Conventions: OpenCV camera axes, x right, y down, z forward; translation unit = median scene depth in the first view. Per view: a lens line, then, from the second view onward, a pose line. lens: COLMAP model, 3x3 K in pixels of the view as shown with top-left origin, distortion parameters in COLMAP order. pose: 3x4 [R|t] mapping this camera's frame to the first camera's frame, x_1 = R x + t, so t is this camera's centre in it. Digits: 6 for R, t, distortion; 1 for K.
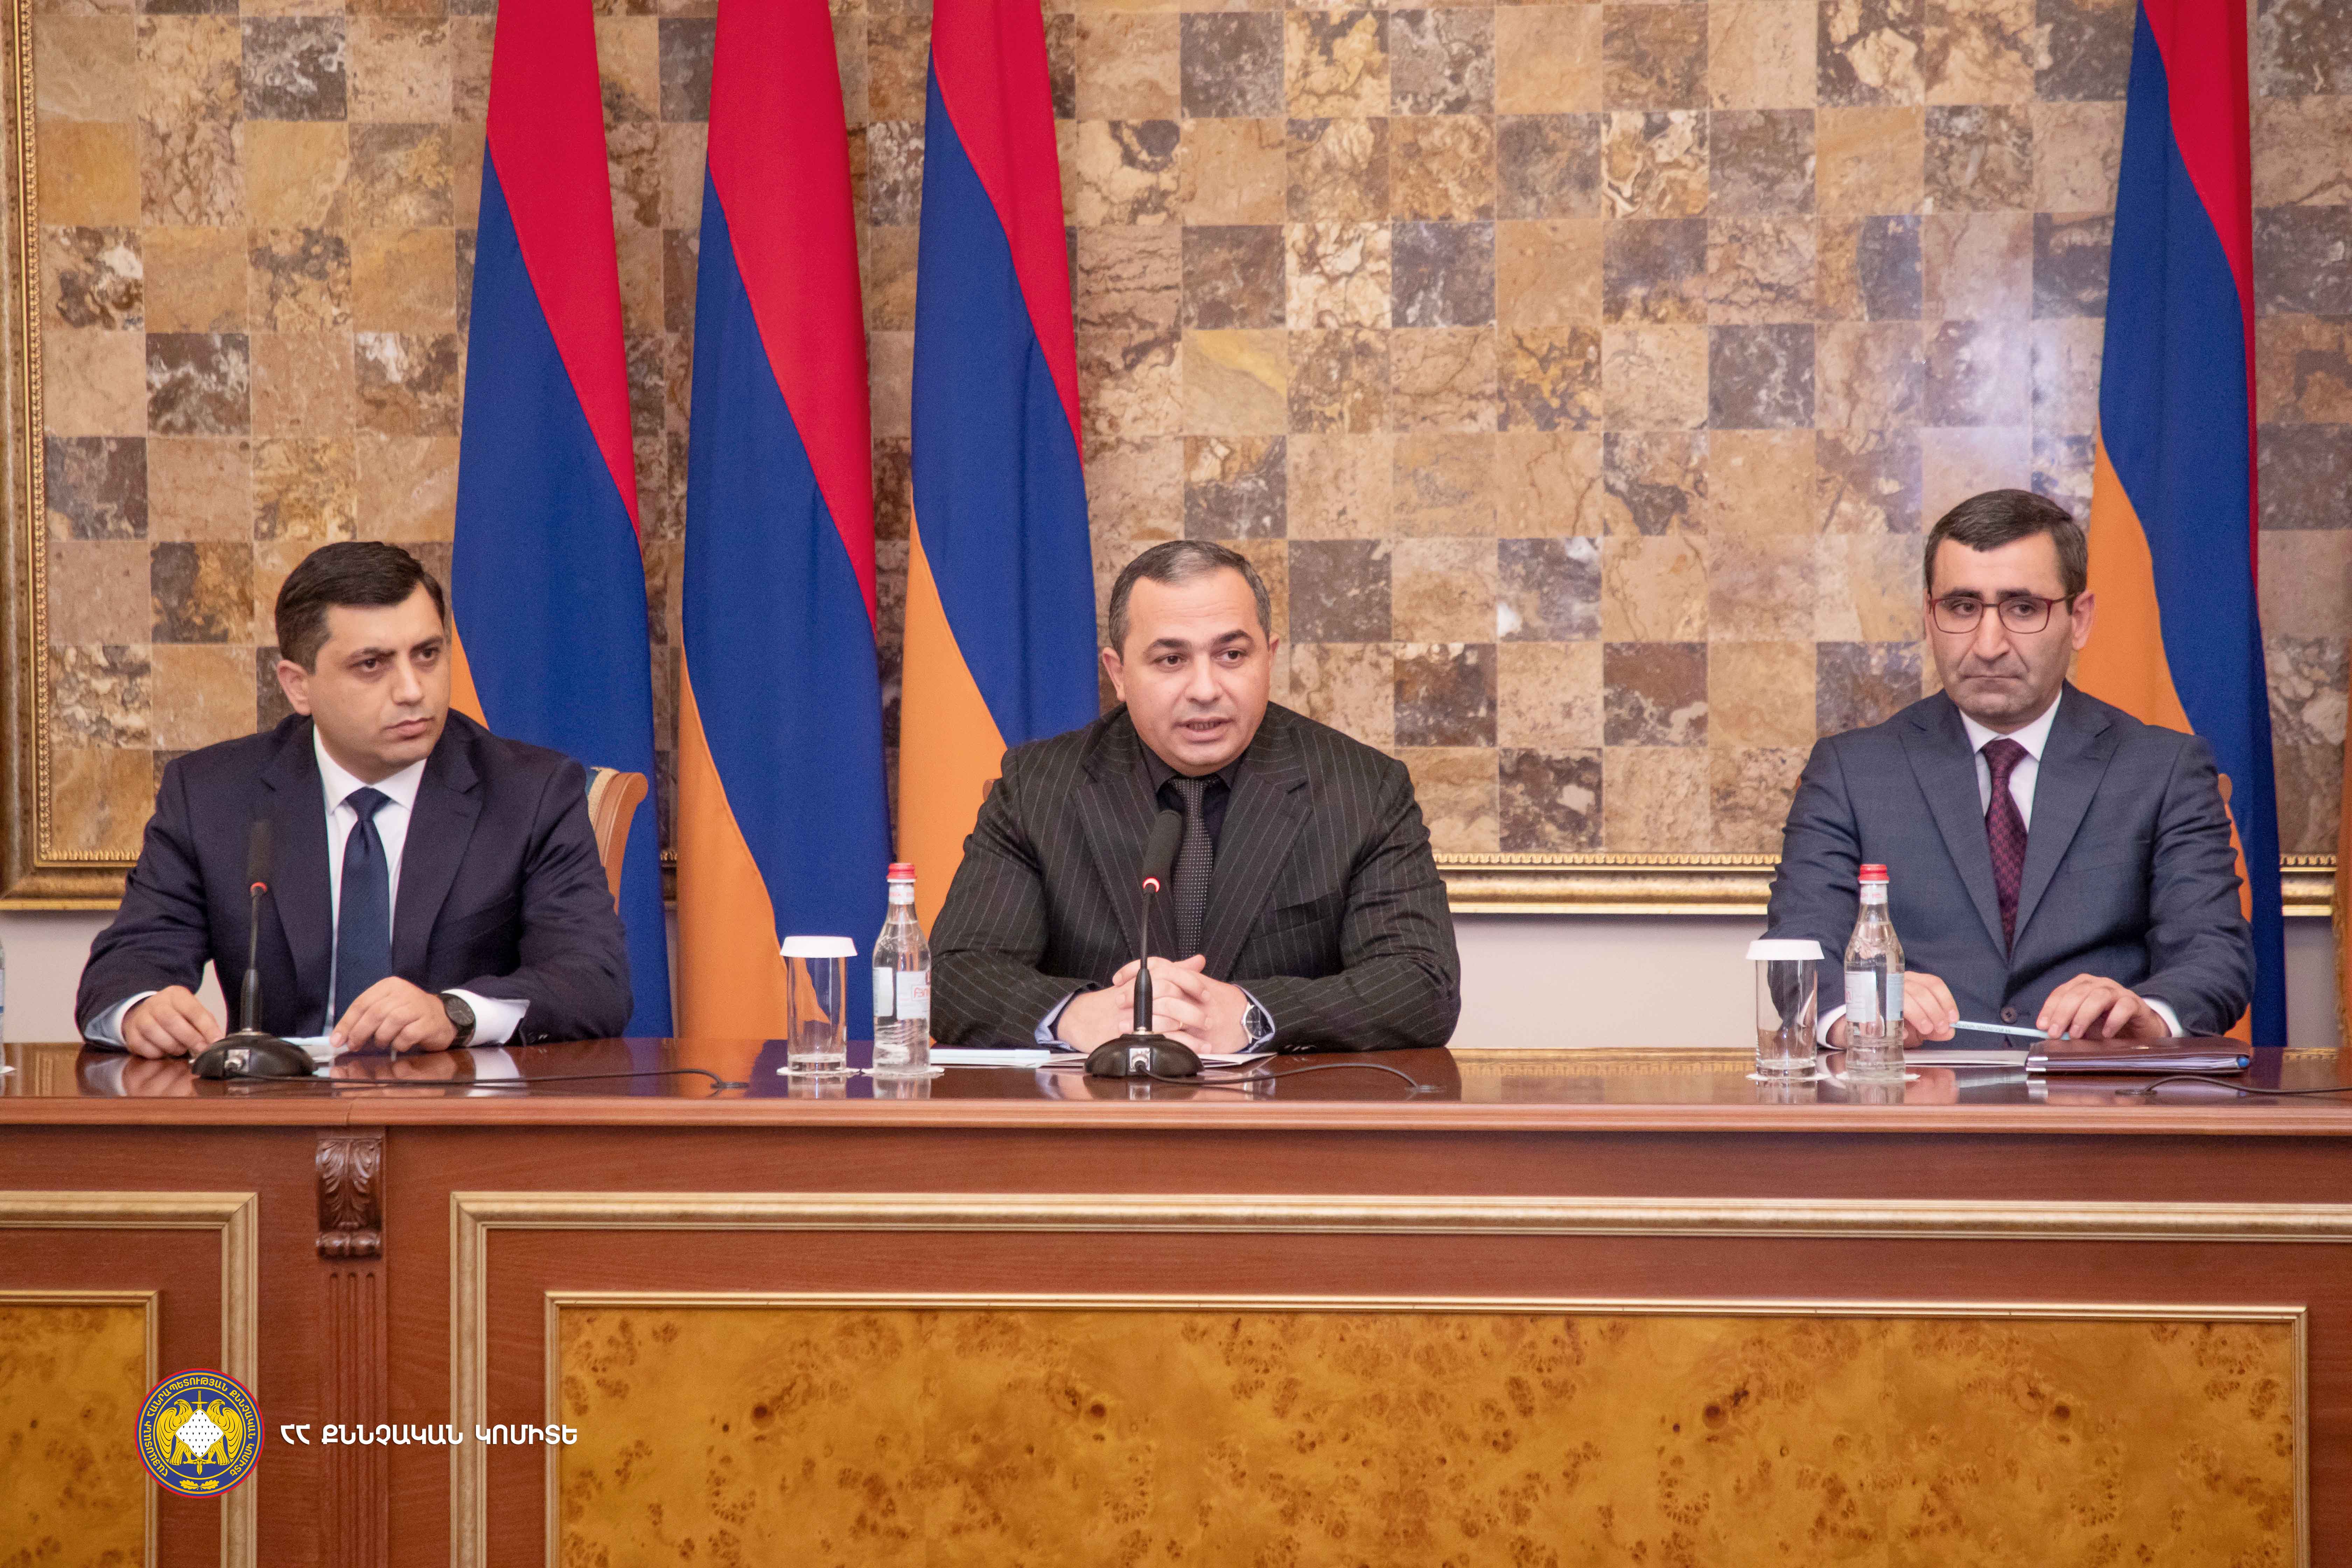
lens RADIAL K [[7235.0, 0, 1113.9], [0, 7235.0, 817.1], [0, 0, 1]] dist [0.618683, 0.000000]
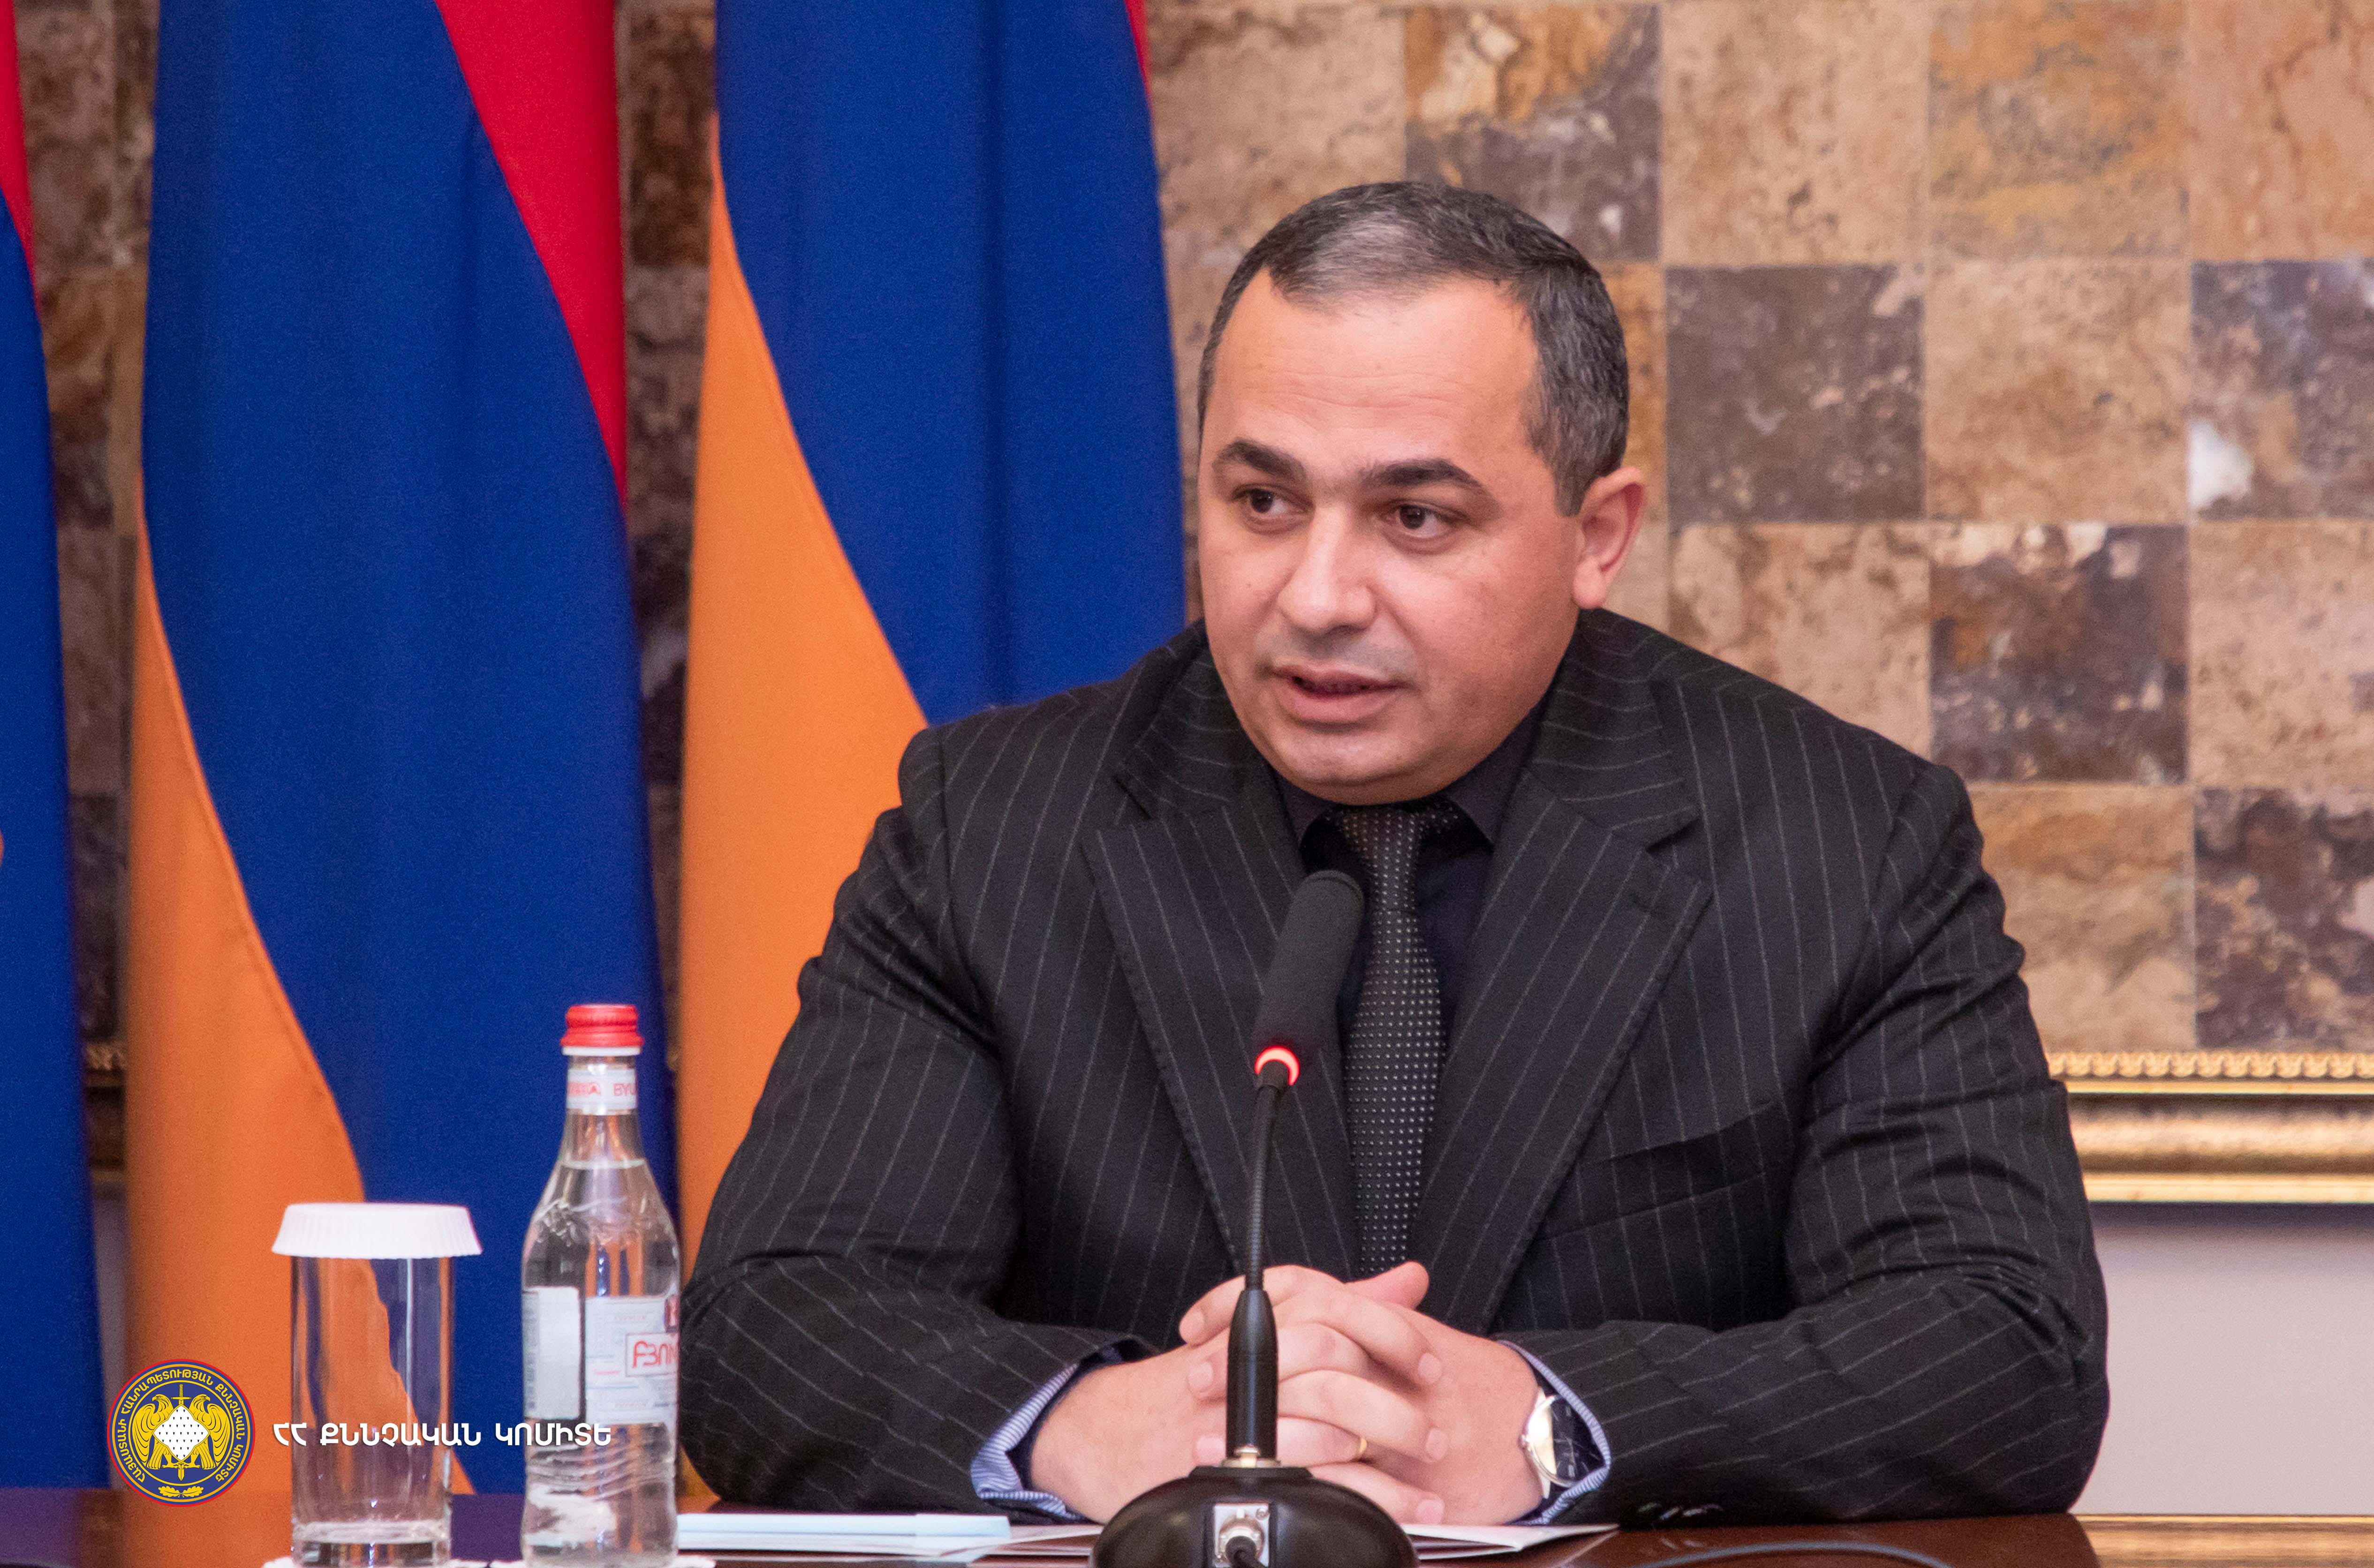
lens RADIAL K [[15030.2, 0, 1270.0], [0, 15030.2, 781.7], [0, 0, 1]] dist [1.055994, 0.000000]
pose [[0.999985, 0.000938, -0.005428, 0.006872], [-0.001066, 0.999720, -0.023631, 0.009865], [0.005404, 0.023636, 0.999706, 0.170814]]
